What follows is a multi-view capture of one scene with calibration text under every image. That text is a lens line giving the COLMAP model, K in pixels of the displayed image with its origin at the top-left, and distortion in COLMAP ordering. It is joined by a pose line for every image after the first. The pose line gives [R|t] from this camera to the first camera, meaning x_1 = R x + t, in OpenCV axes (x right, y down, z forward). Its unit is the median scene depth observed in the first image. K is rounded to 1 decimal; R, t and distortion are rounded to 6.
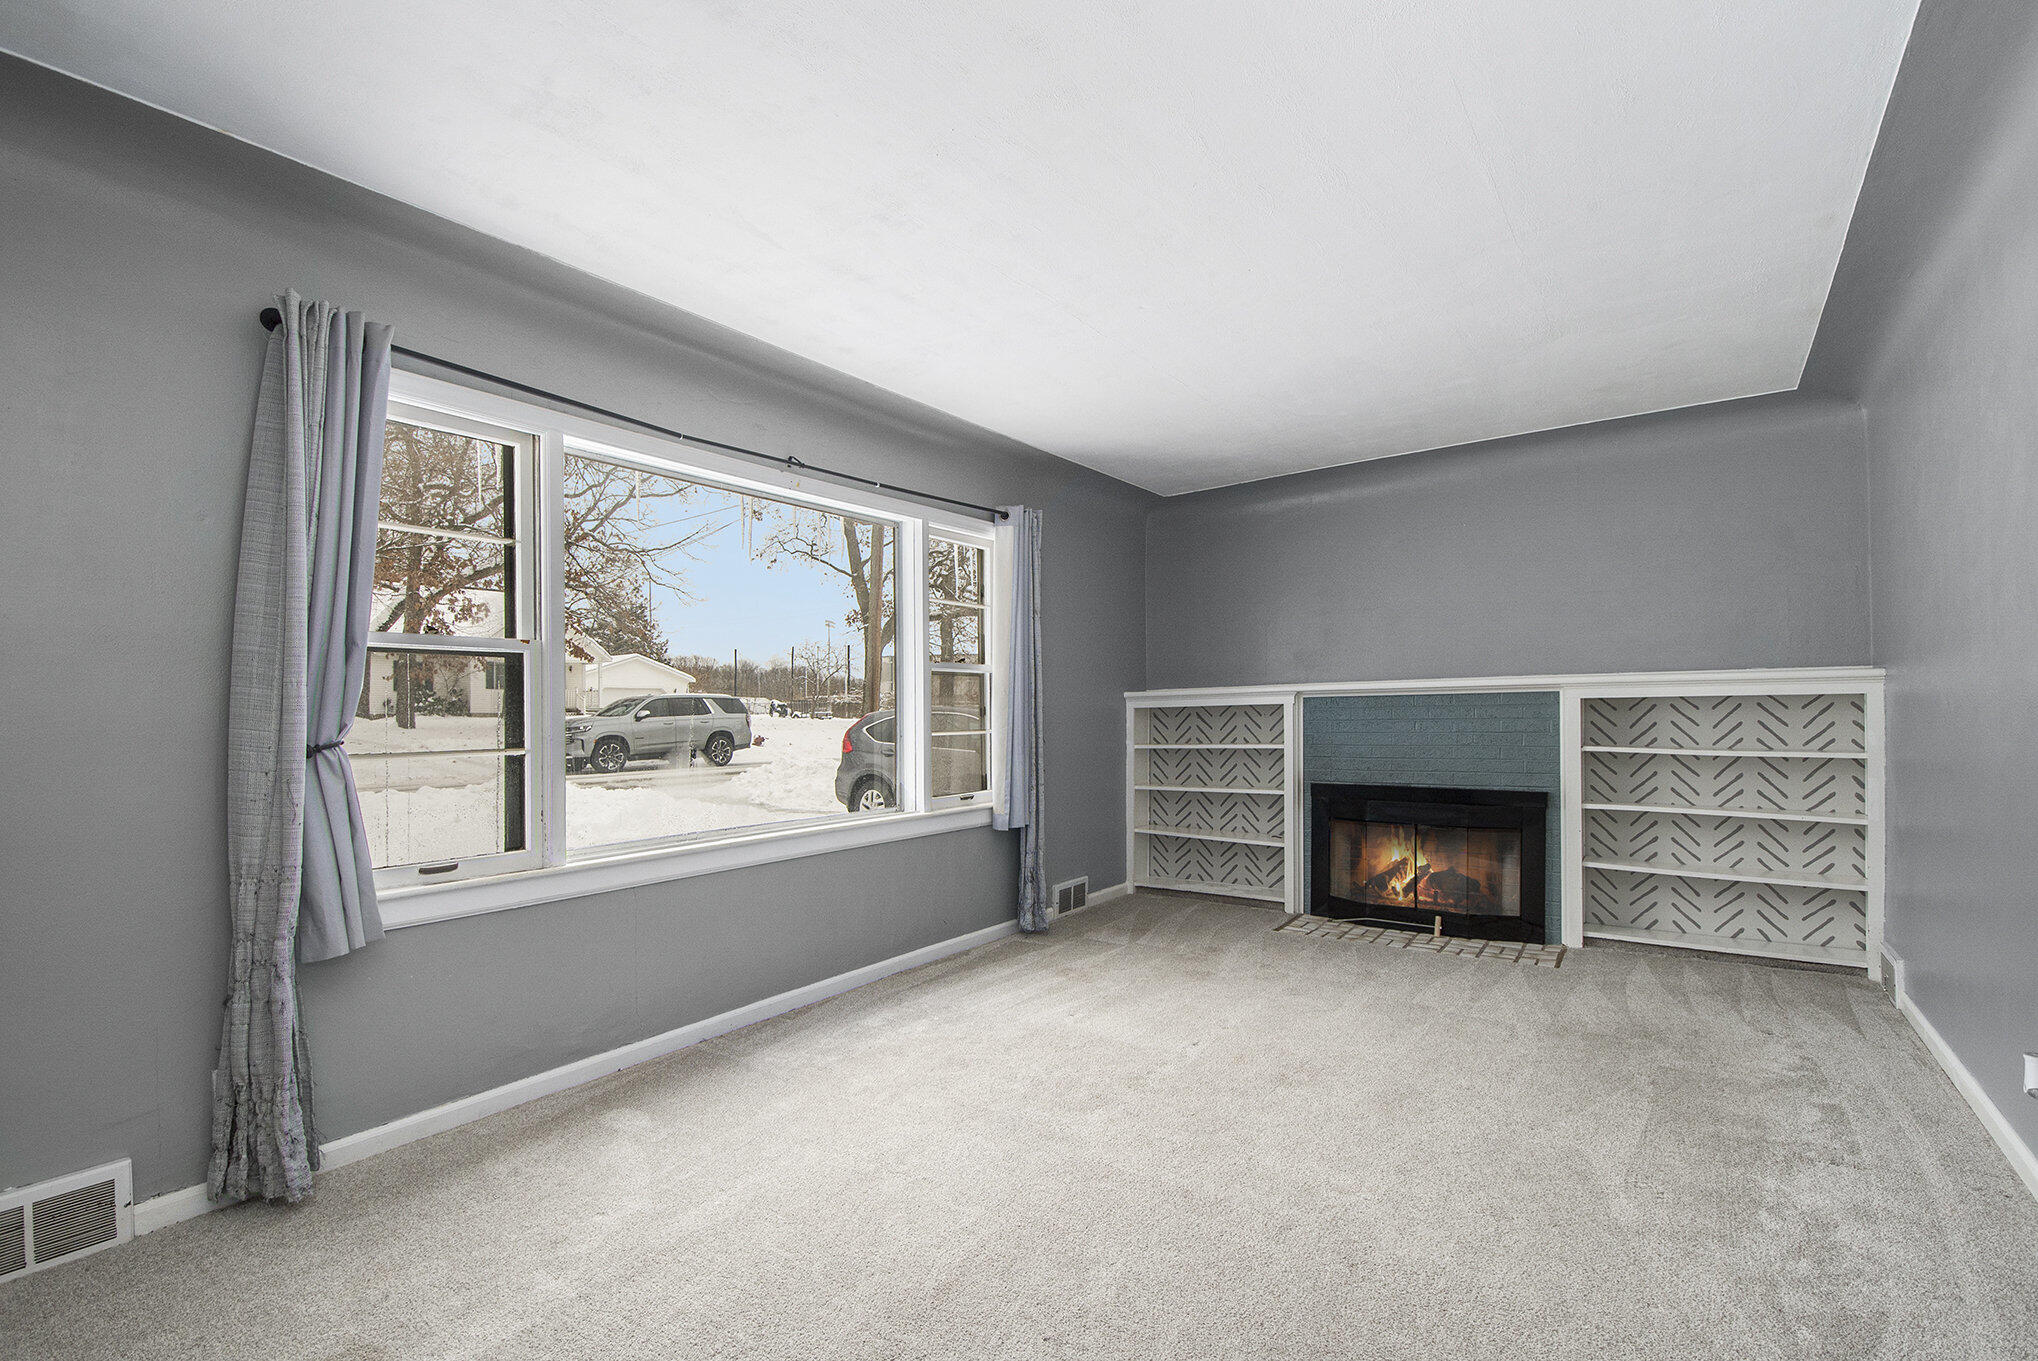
lens RADIAL K [[910.1, 0, 1022.1], [0, 910.1, 695.9], [0, 0, 1]] dist [0.003072, -0.012648]
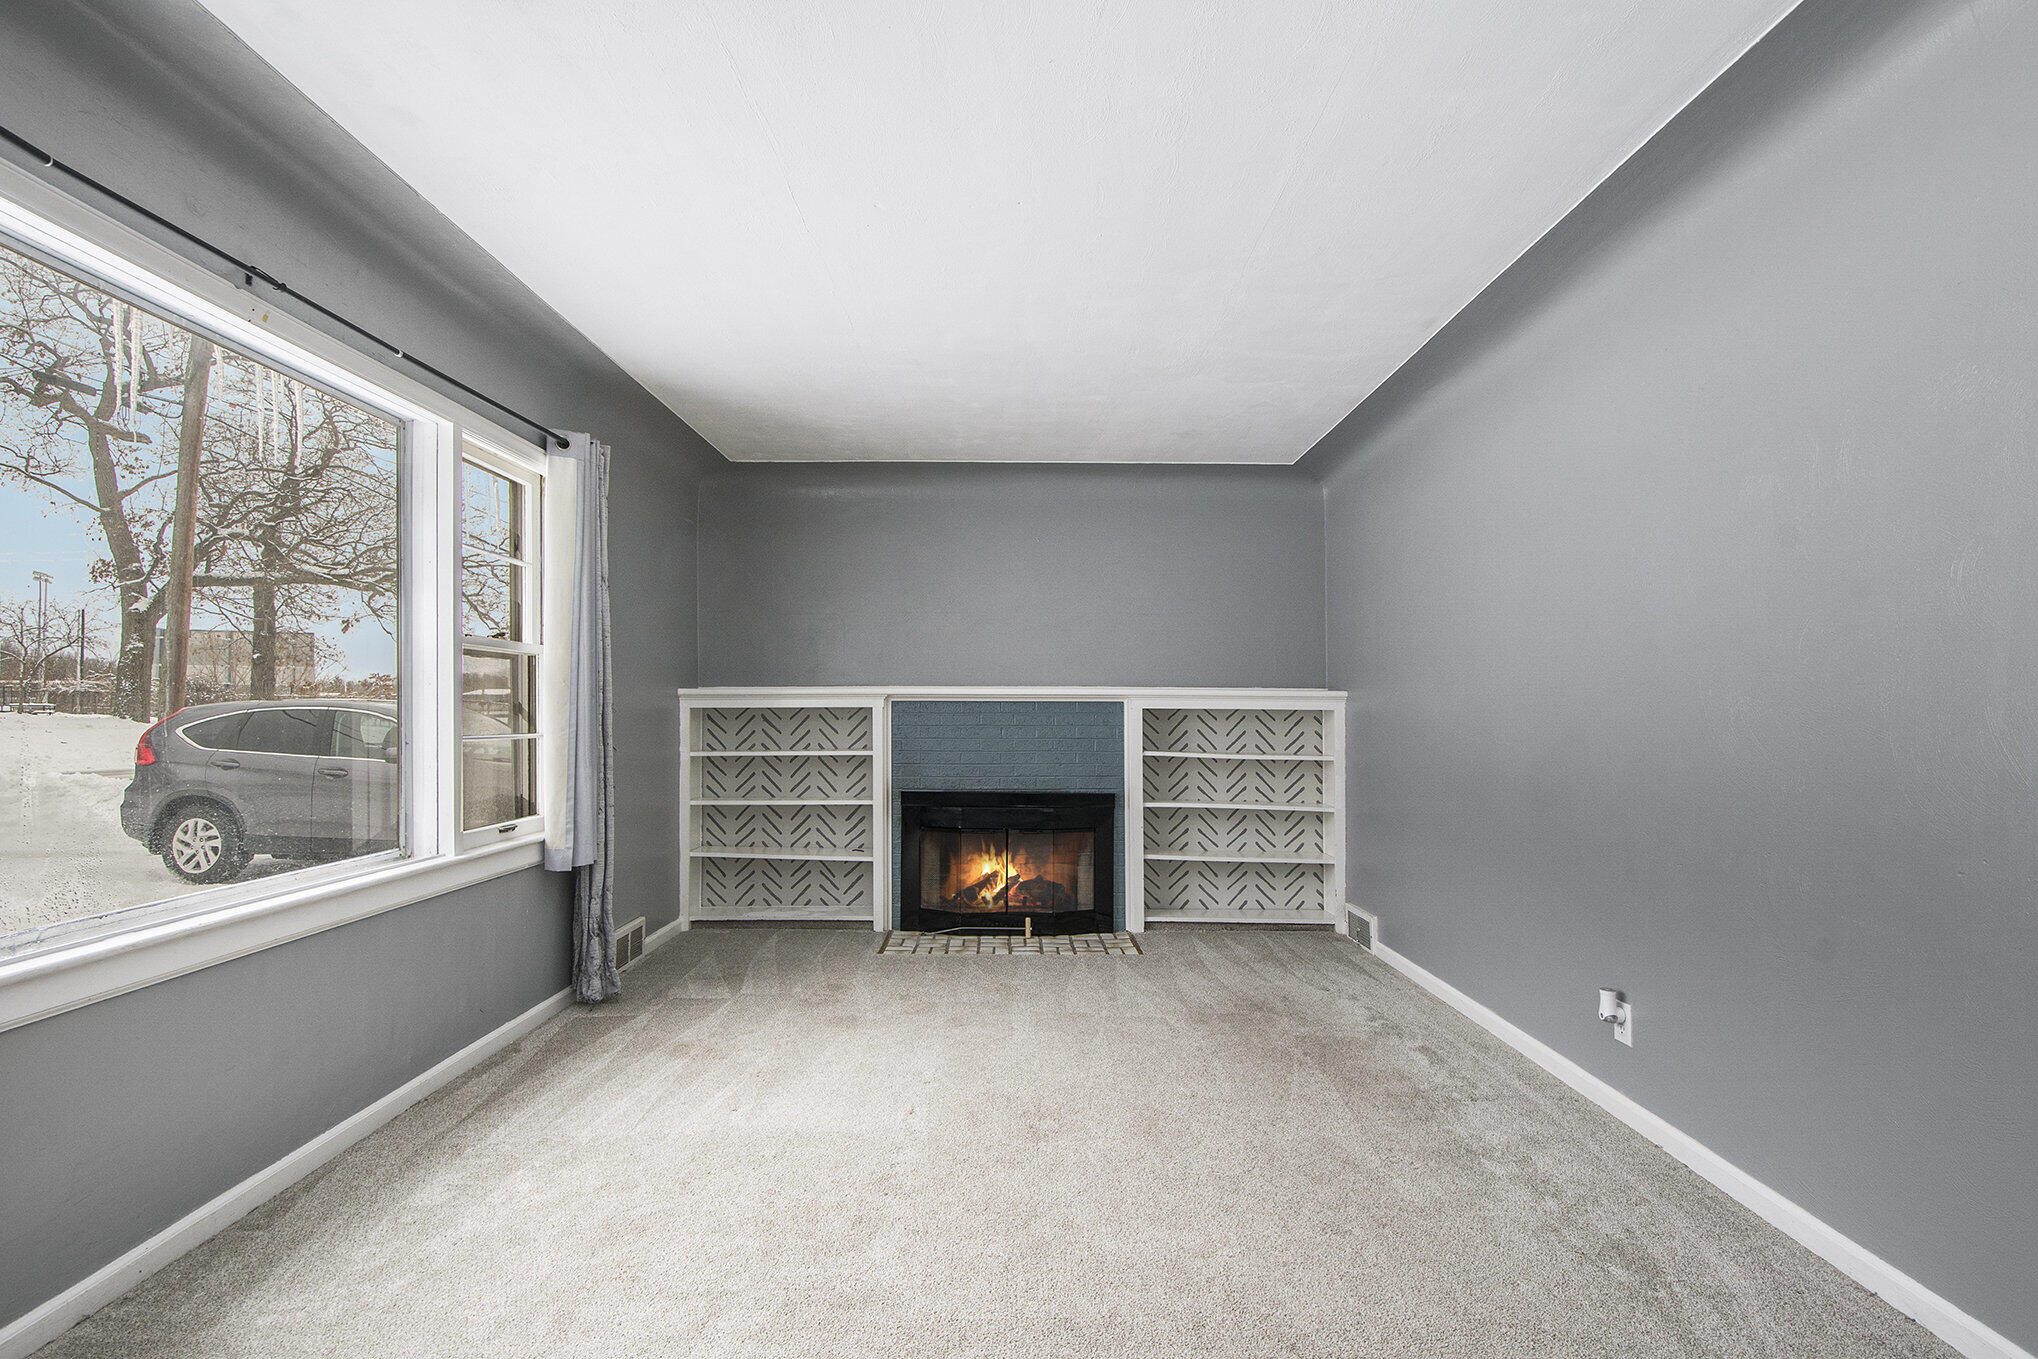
lens RADIAL K [[900.8, 0, 1024.5], [0, 900.8, 714.2], [0, 0, 1]] dist [0.039074, -0.039775]
pose [[0.806661, 0.018532, 0.590724, -0.154126], [-0.027663, 0.999597, 0.006416, 0.006304], [-0.590367, -0.021517, 0.806848, 0.188892]]
